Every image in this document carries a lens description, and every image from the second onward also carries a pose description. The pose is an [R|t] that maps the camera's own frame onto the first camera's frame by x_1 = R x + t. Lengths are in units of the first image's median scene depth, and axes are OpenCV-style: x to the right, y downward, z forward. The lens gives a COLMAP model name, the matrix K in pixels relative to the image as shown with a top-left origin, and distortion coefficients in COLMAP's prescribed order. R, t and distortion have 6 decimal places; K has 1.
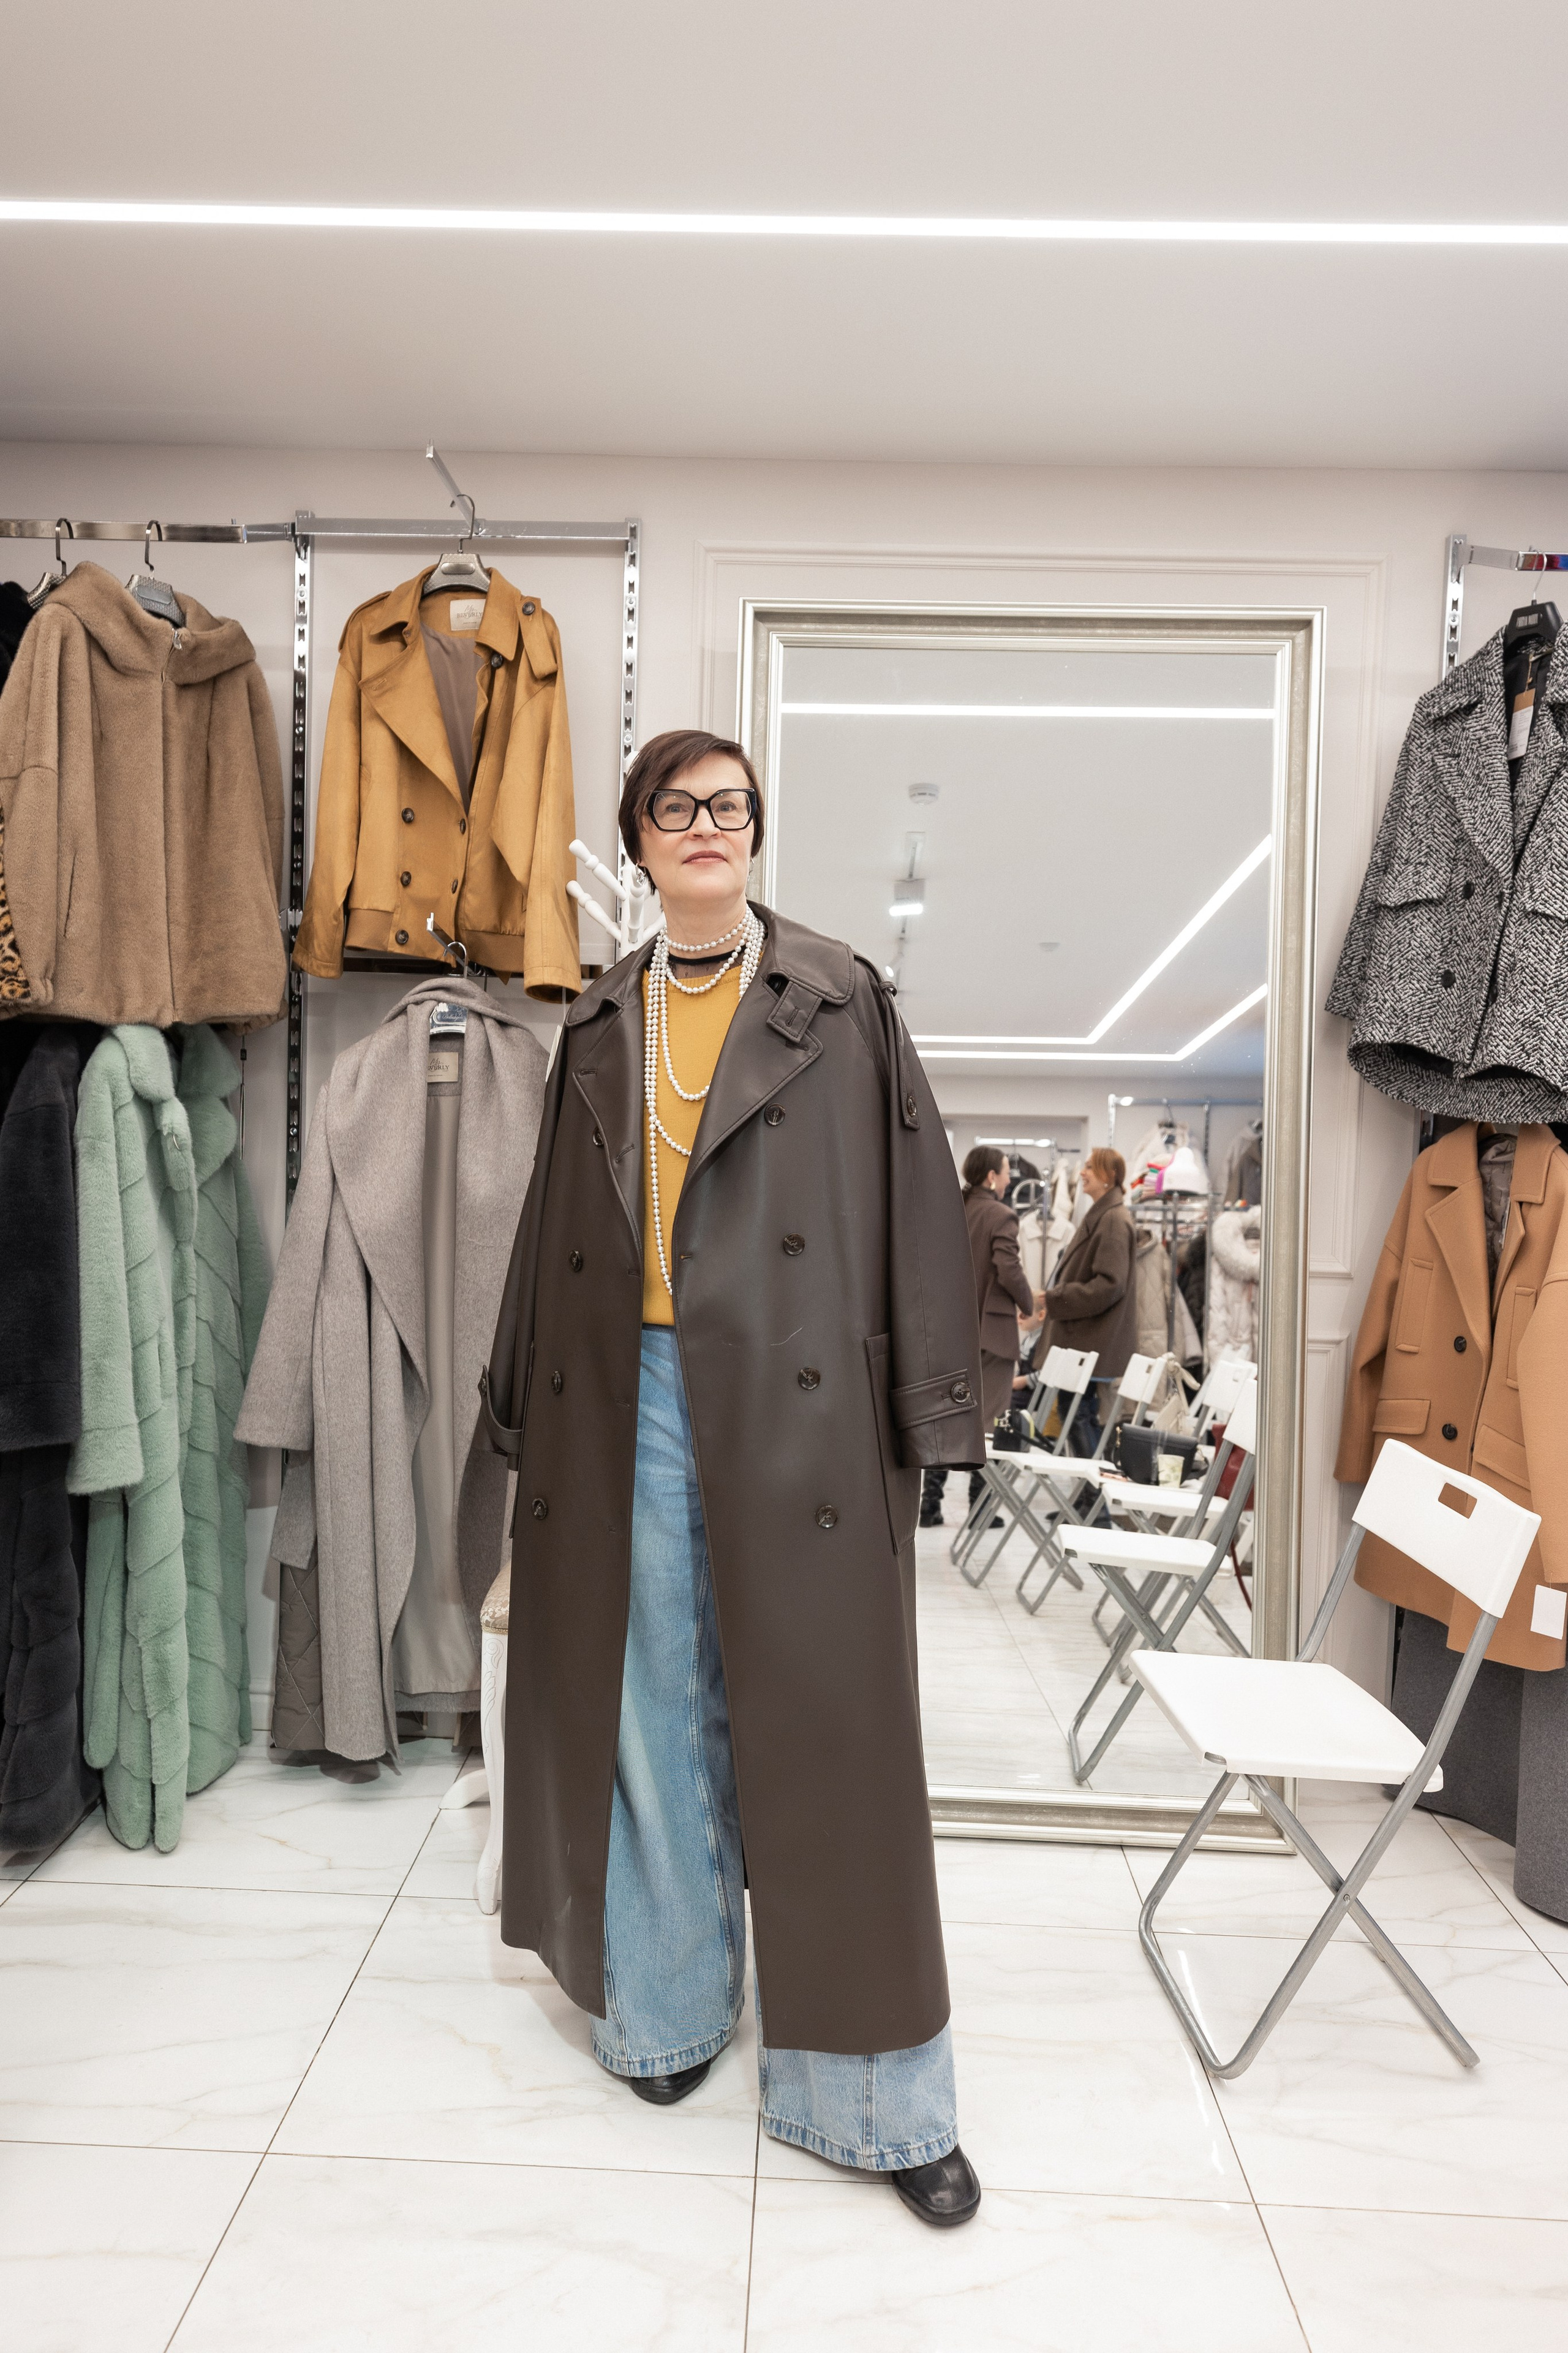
lens RADIAL K [[1676.6, 0, 766.6], [0, 1676.6, 1152.4], [0, 0, 1]] dist [0.010814, 0.009558]
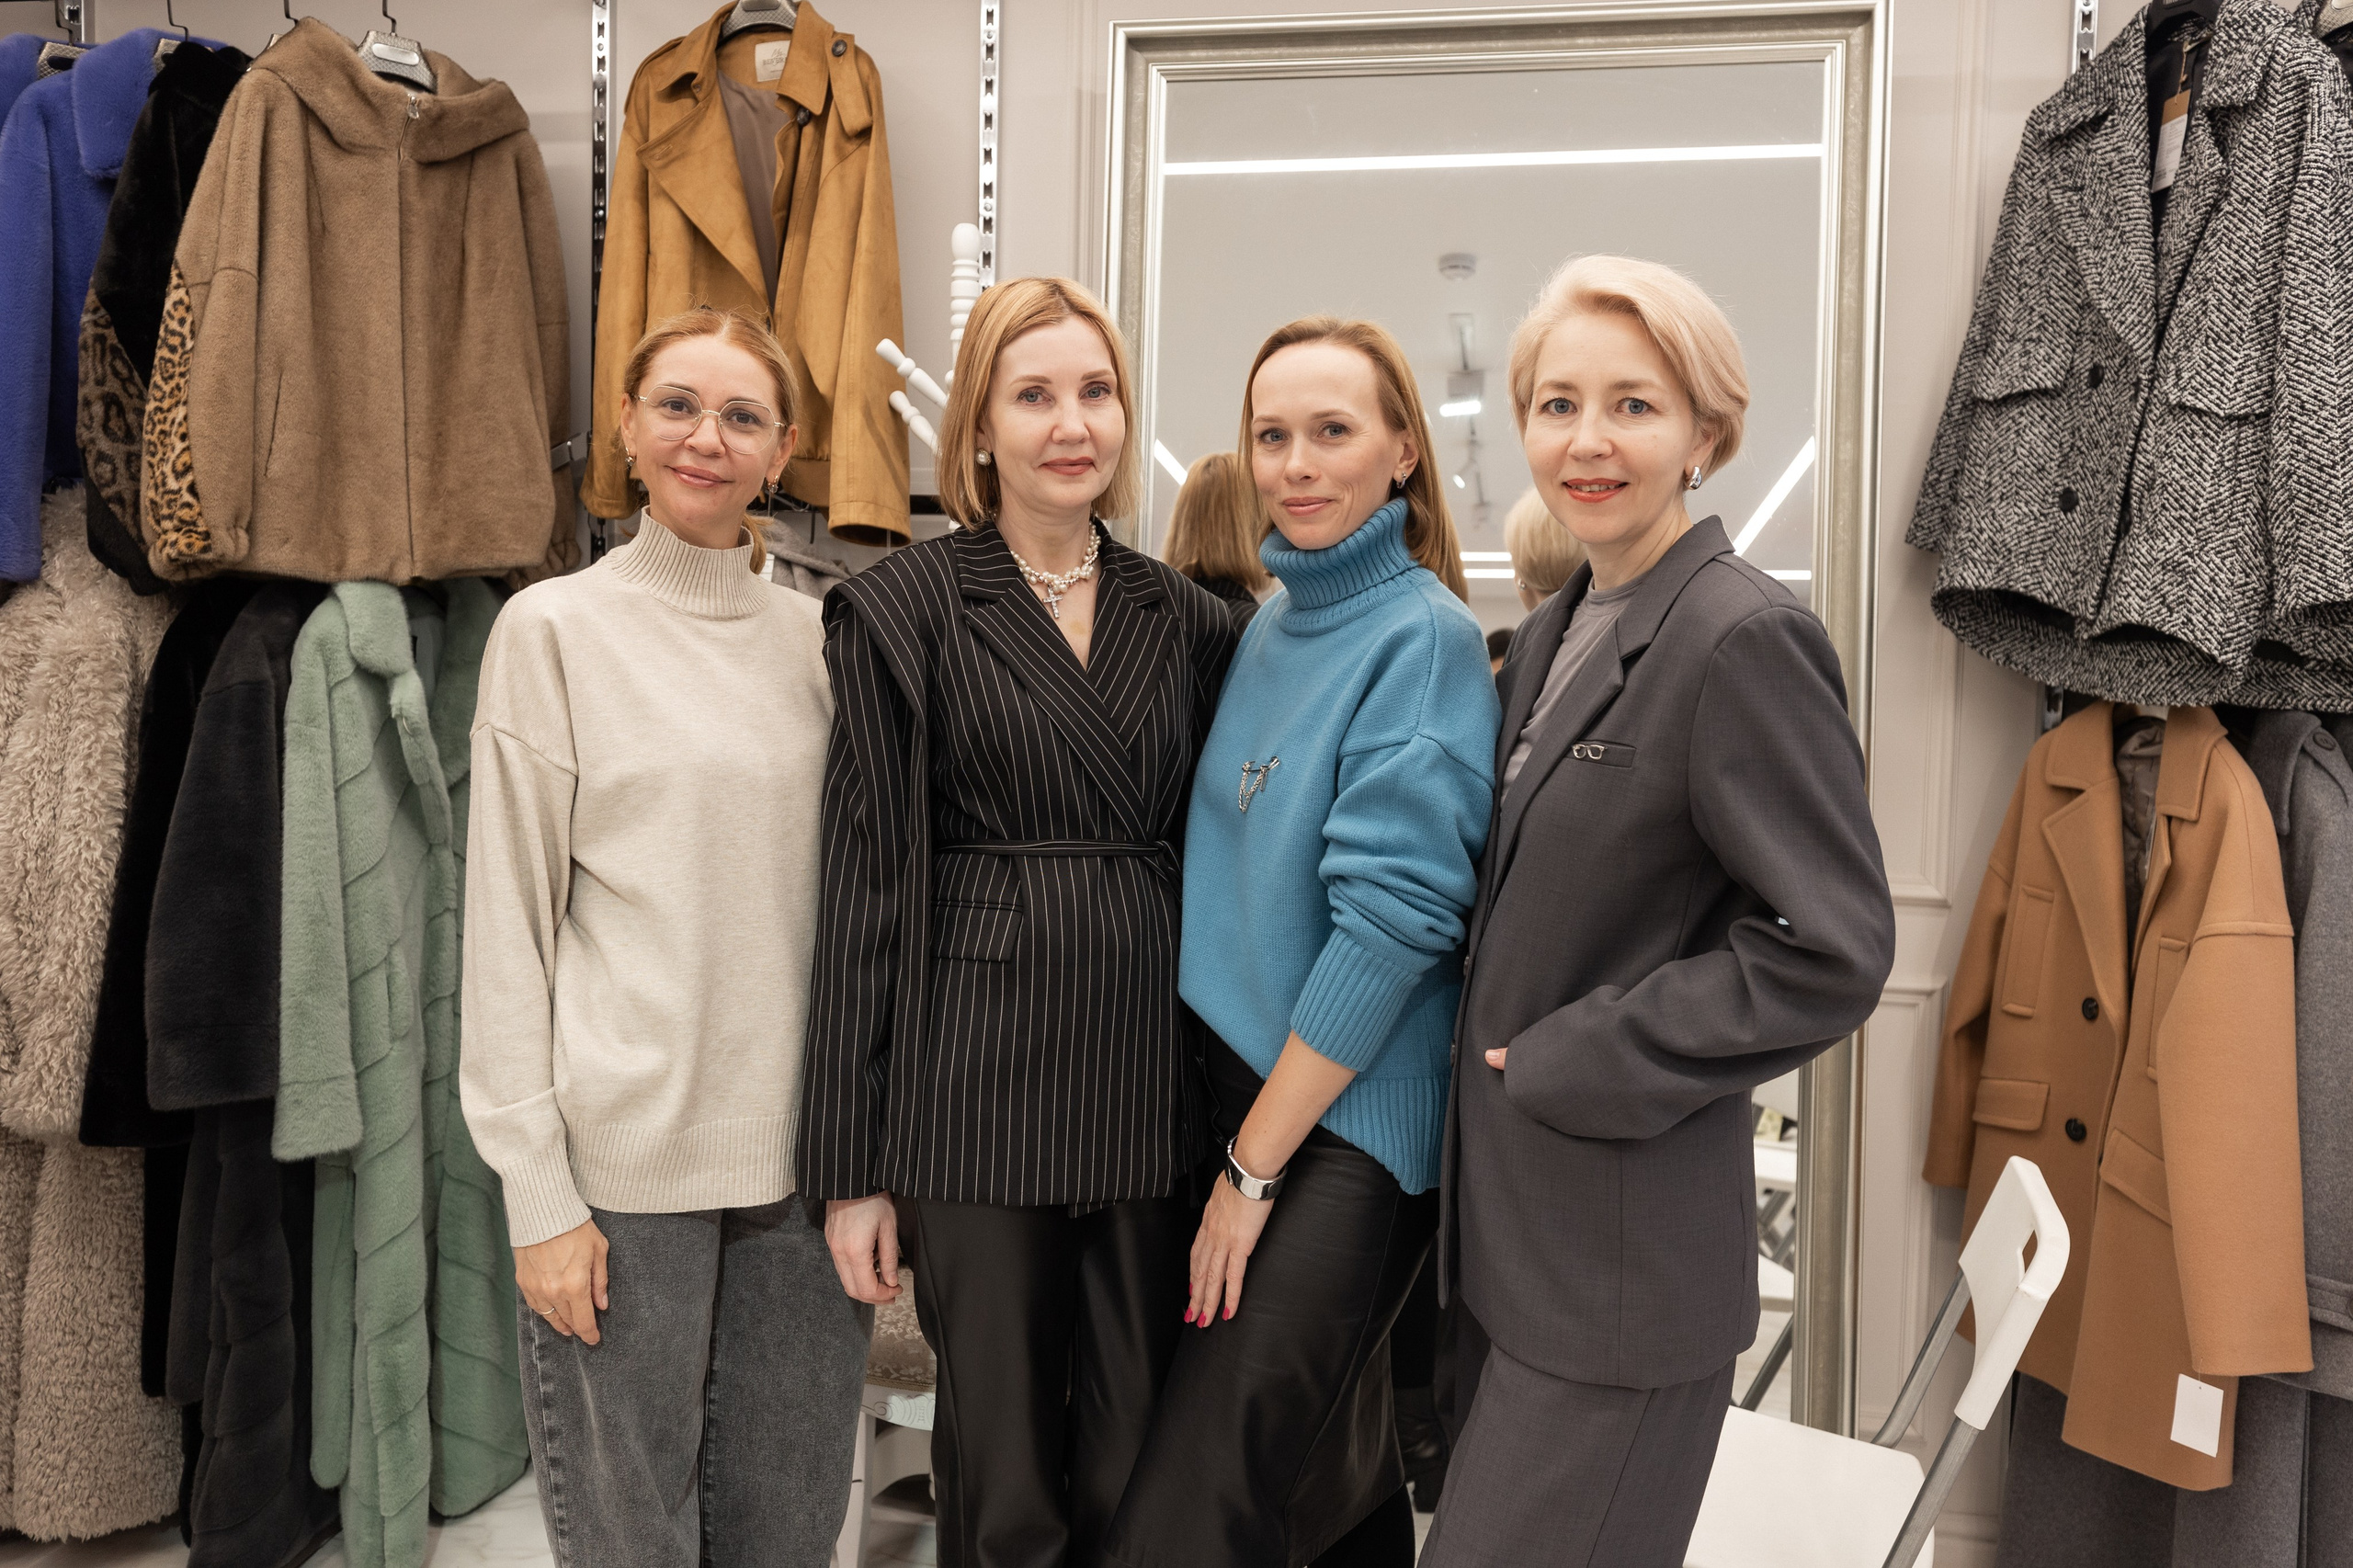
lens RADIAL K [[1805.6, 0, 1244.1], [0, 1805.6, 657.4], [0, 0, 1]] dist [-0.012166, 0.038968]
pose [[0.990208, -0.001674, -0.139591, 0.164419], [0.001915, 0.999997, 0.001593, -0.038129], [0.139588, -0.001845, 0.990208, 0.184371]]
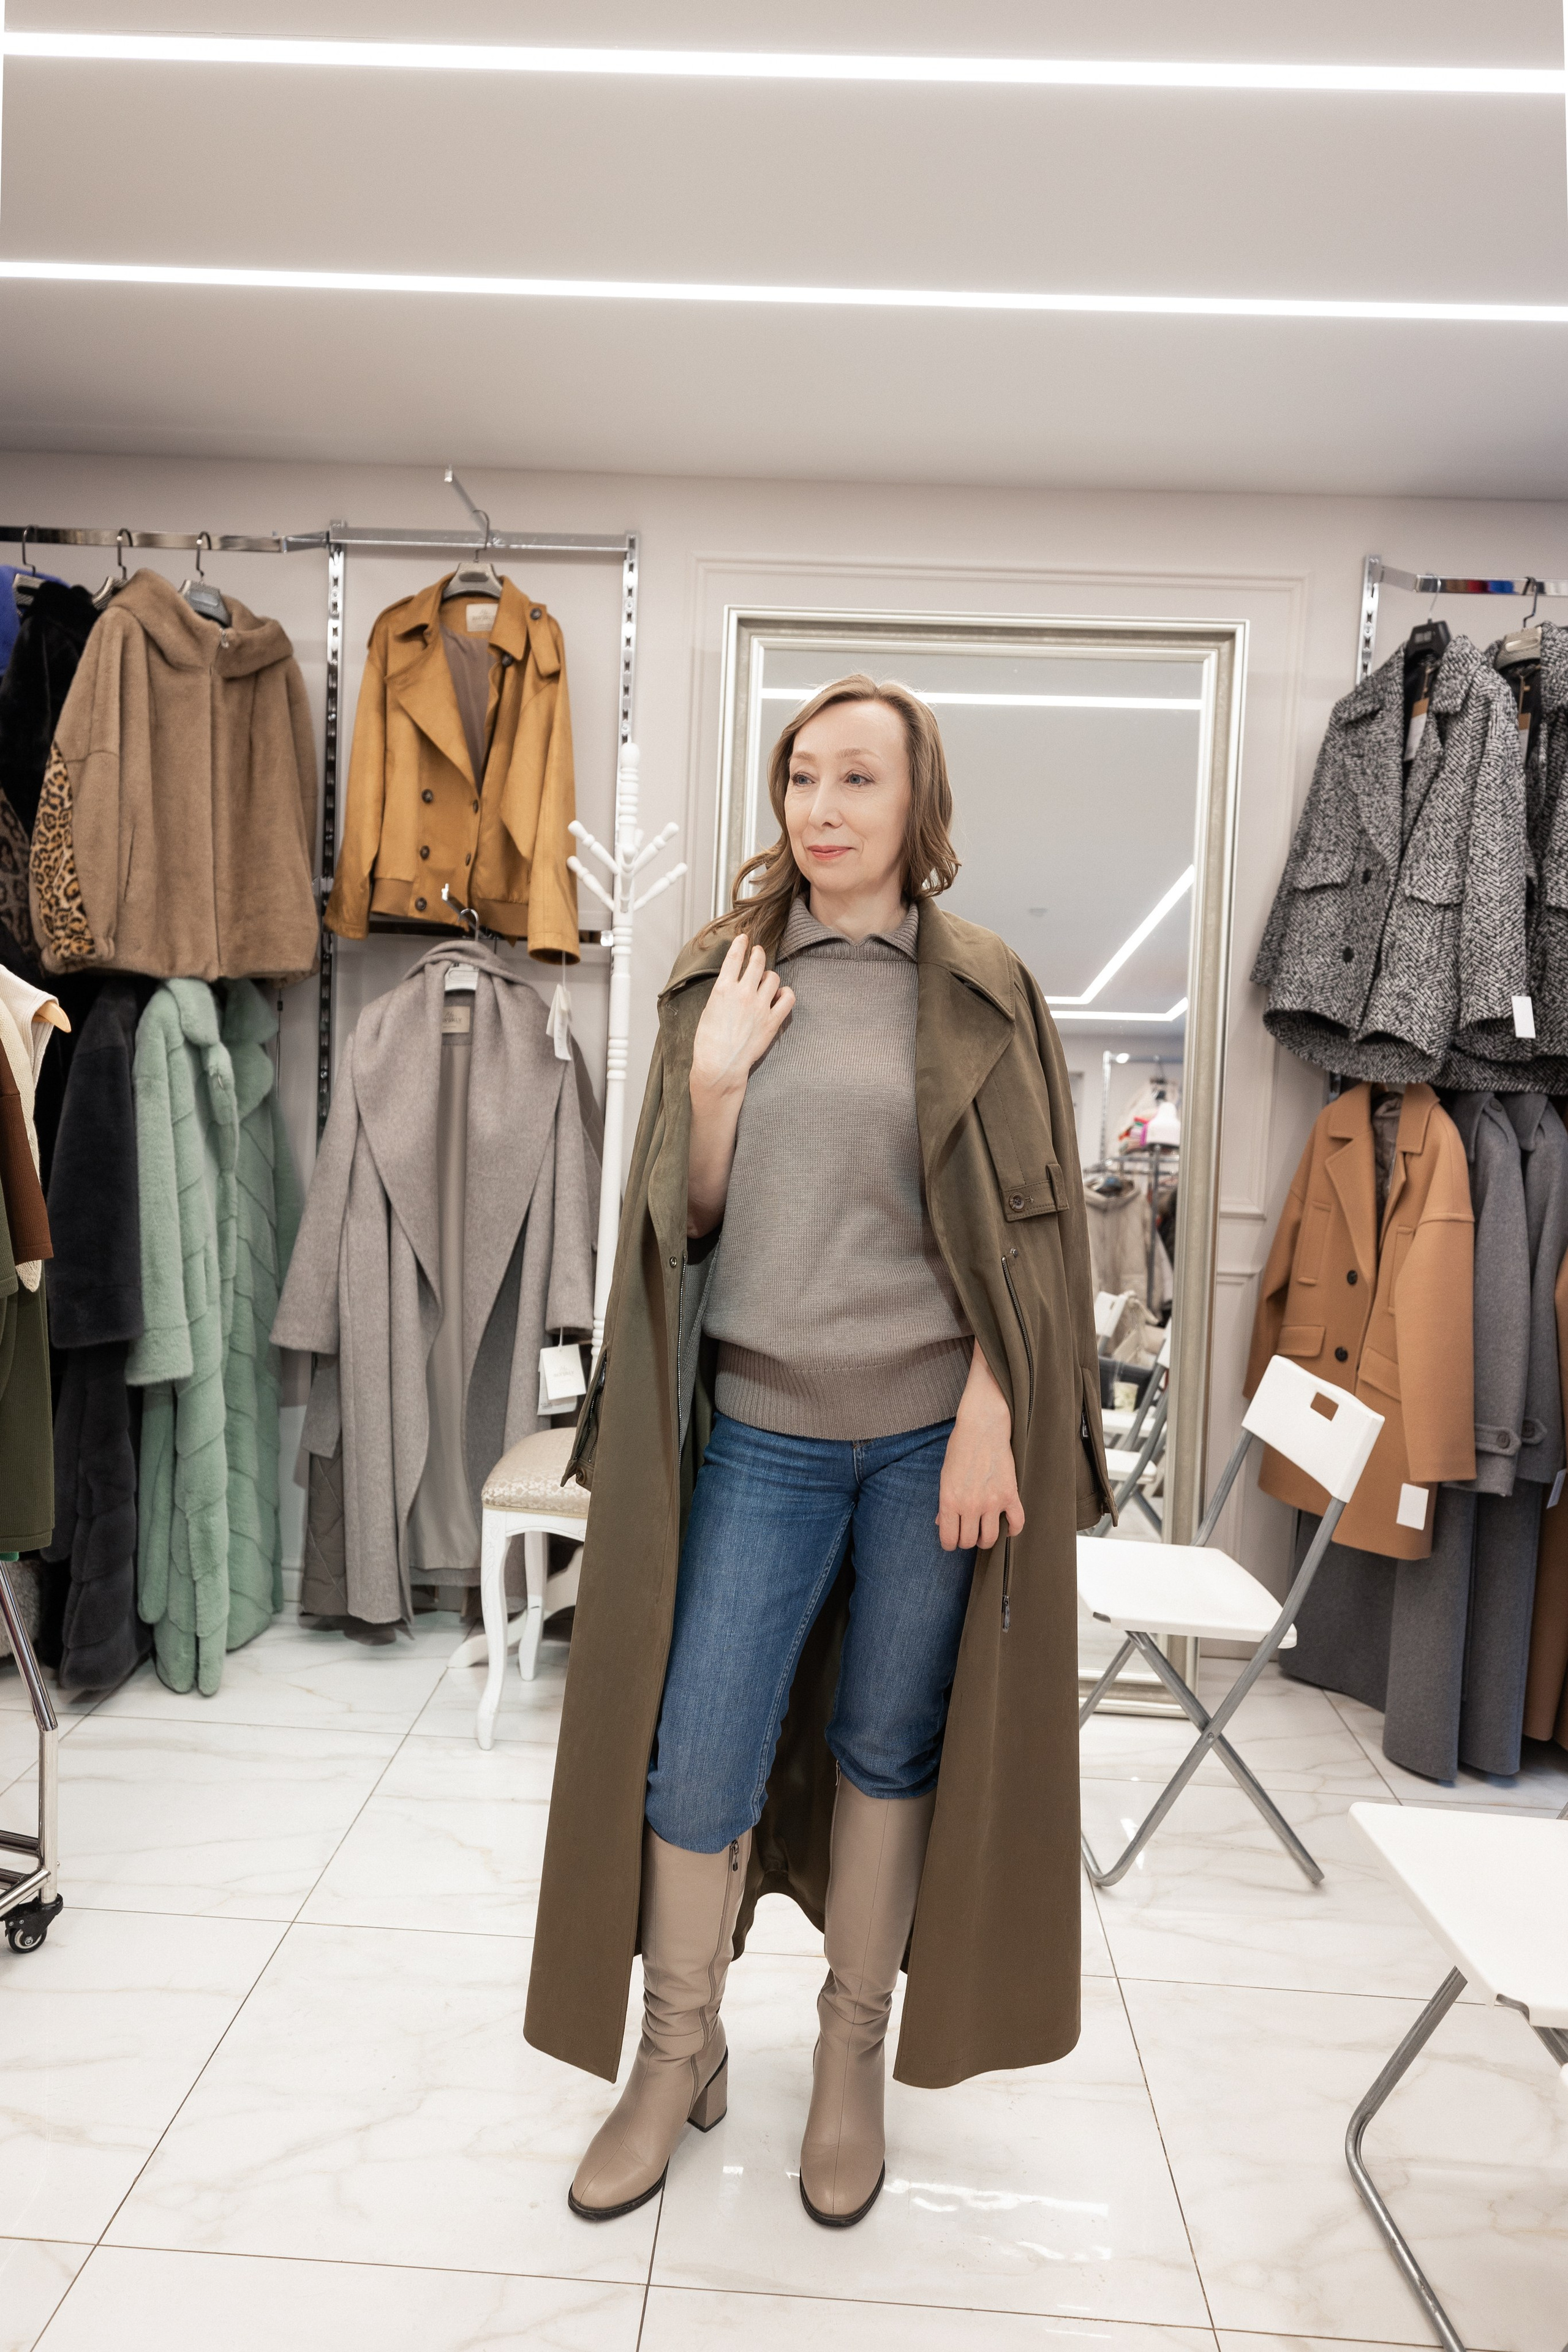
lens RADIAL K [[1676.0, 0, 800.9], [0, 1676.0, 1156.4], [0, 0, 1]] dist [0.010814, 0.009558]
pose [[0.999859, 0.015520, -0.006467, 0.049448], [-0.015326, 0.999458, 0.029119, 0.005024], [0.006916, -0.029016, 0.999555, -0.136362]]
